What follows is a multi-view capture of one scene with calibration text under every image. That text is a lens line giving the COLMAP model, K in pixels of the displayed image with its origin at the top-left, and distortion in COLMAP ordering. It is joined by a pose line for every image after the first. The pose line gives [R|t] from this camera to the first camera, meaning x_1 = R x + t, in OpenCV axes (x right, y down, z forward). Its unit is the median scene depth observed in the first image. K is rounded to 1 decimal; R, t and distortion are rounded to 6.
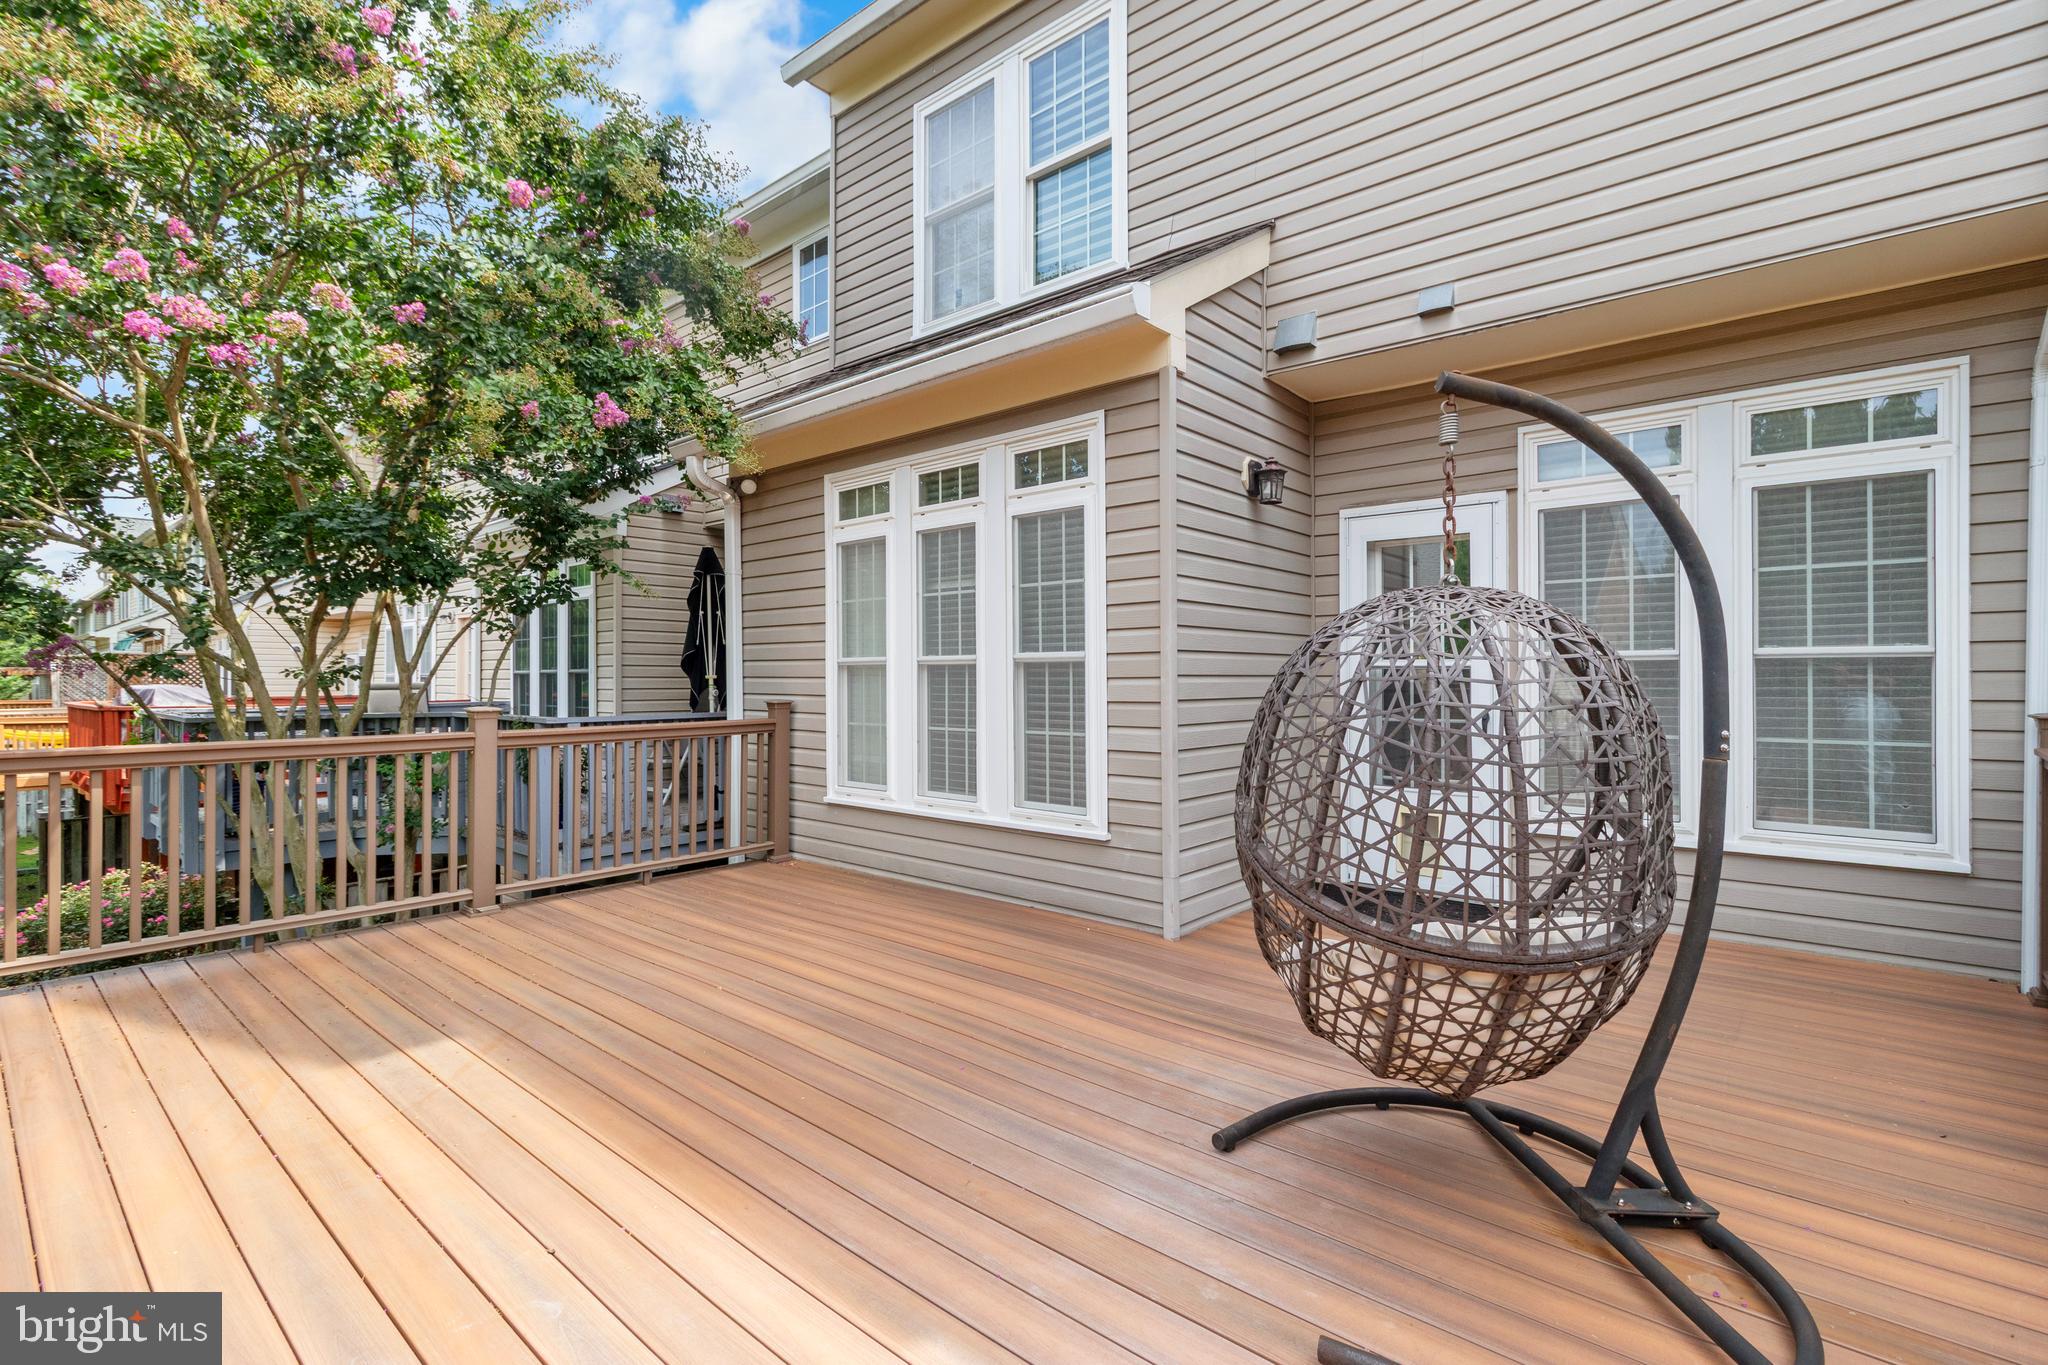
lens RADIAL K [[959.0, 0, 1037.2], [0, 959.0, 673.0], [0, 0, 1]] dist [0.000790, -0.001242]
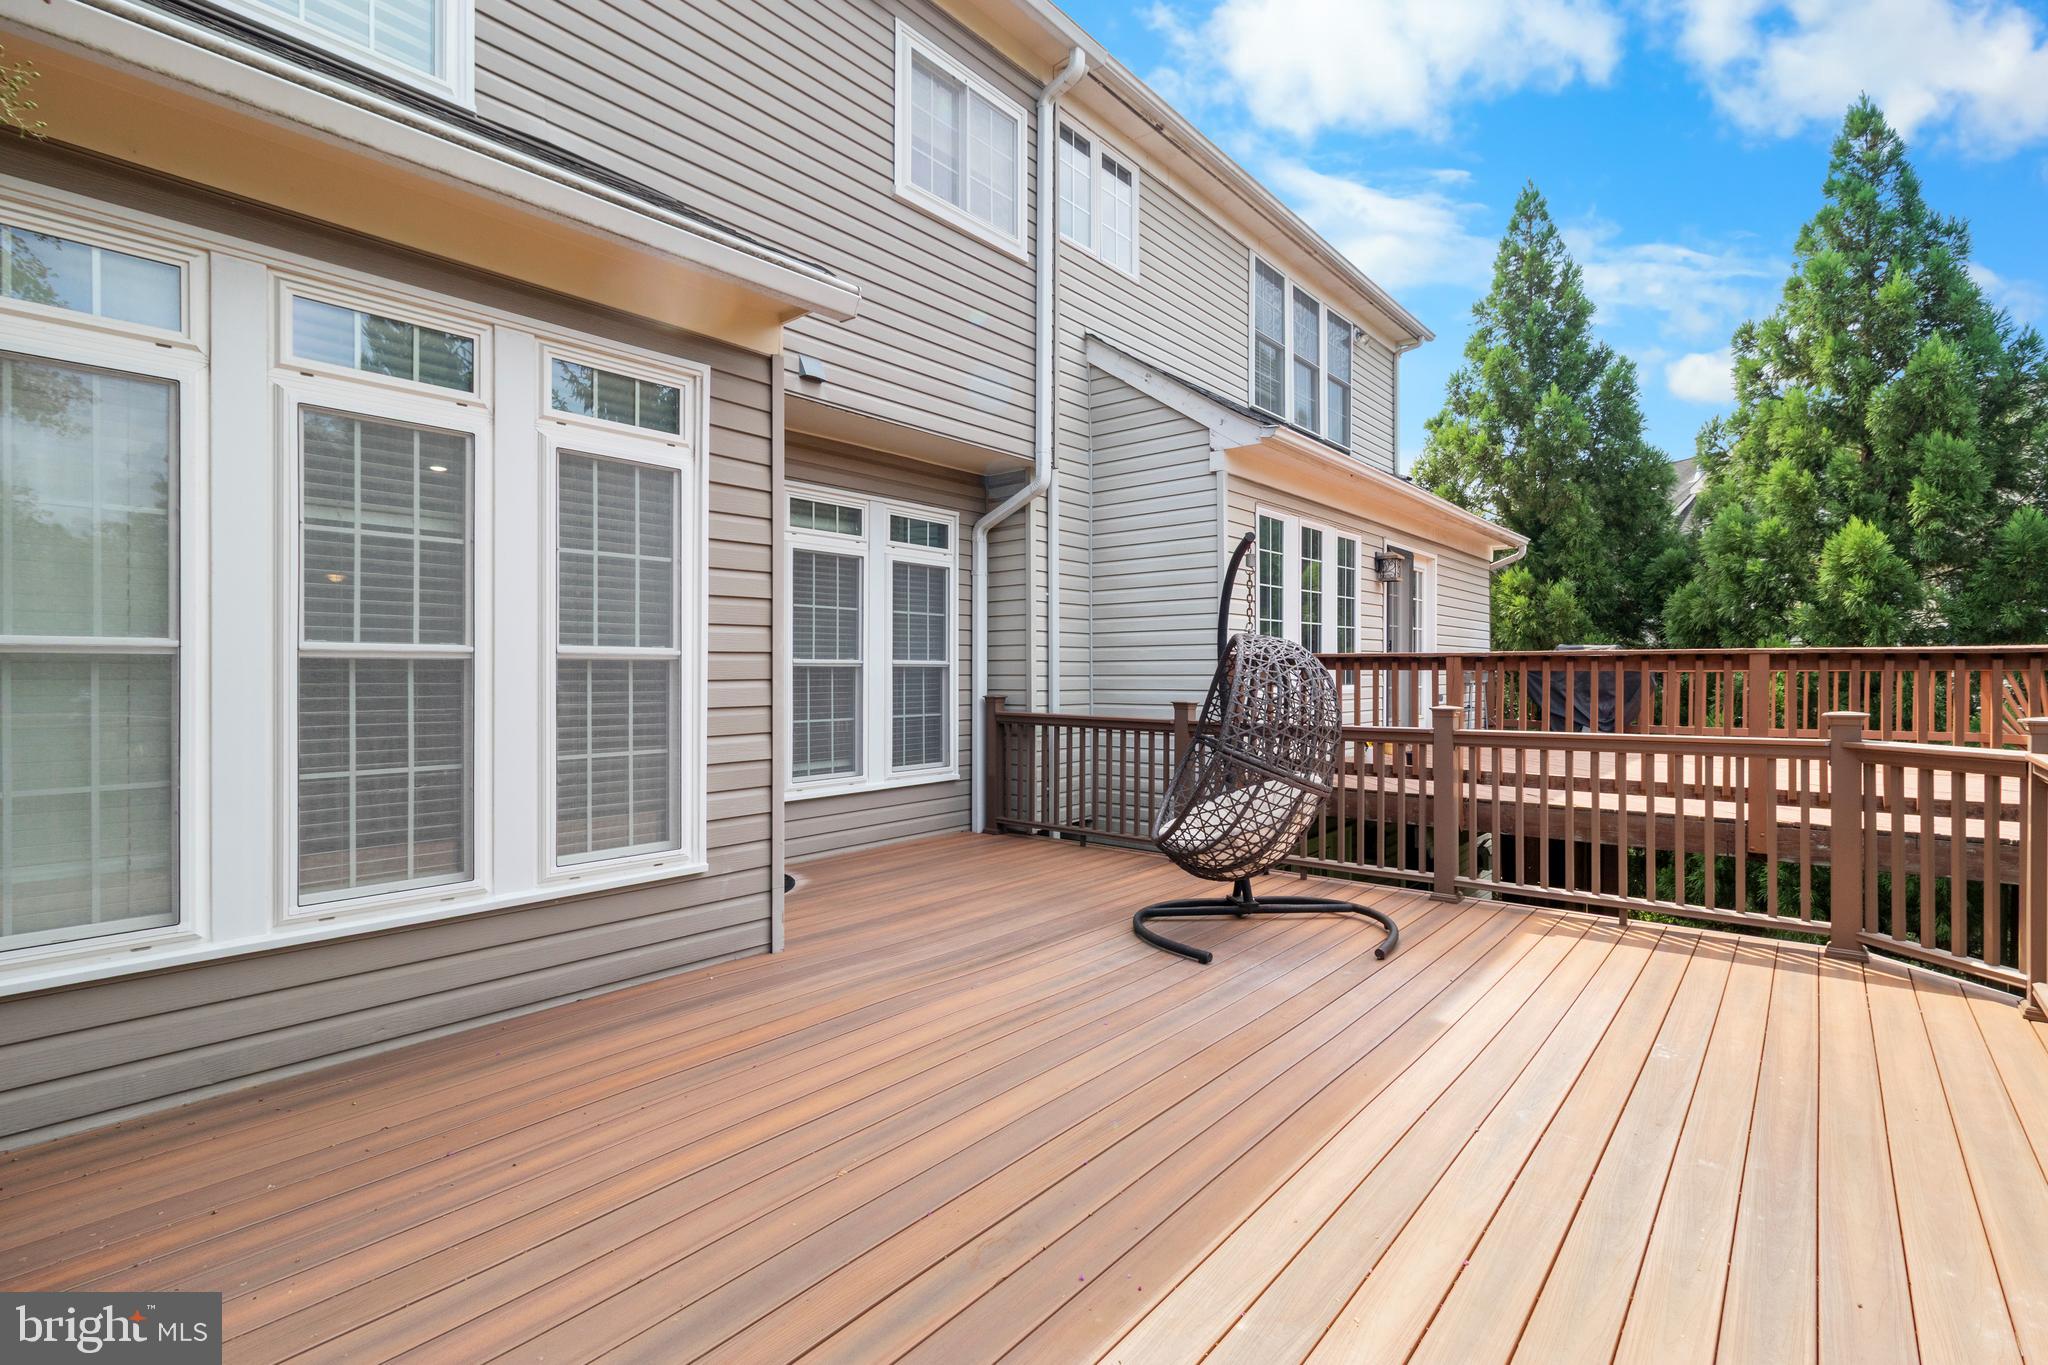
lens RADIAL K [[959.0, 0, 1040.5], [0, 959.0, 678.6], [0, 0, 1]] dist [0.000790, -0.001242]
pose [[-0.029647, -0.000879, 0.999560, -0.932920], [0.003333, 0.999994, 0.000978, 0.004489], [-0.999555, 0.003361, -0.029644, 0.861671]]
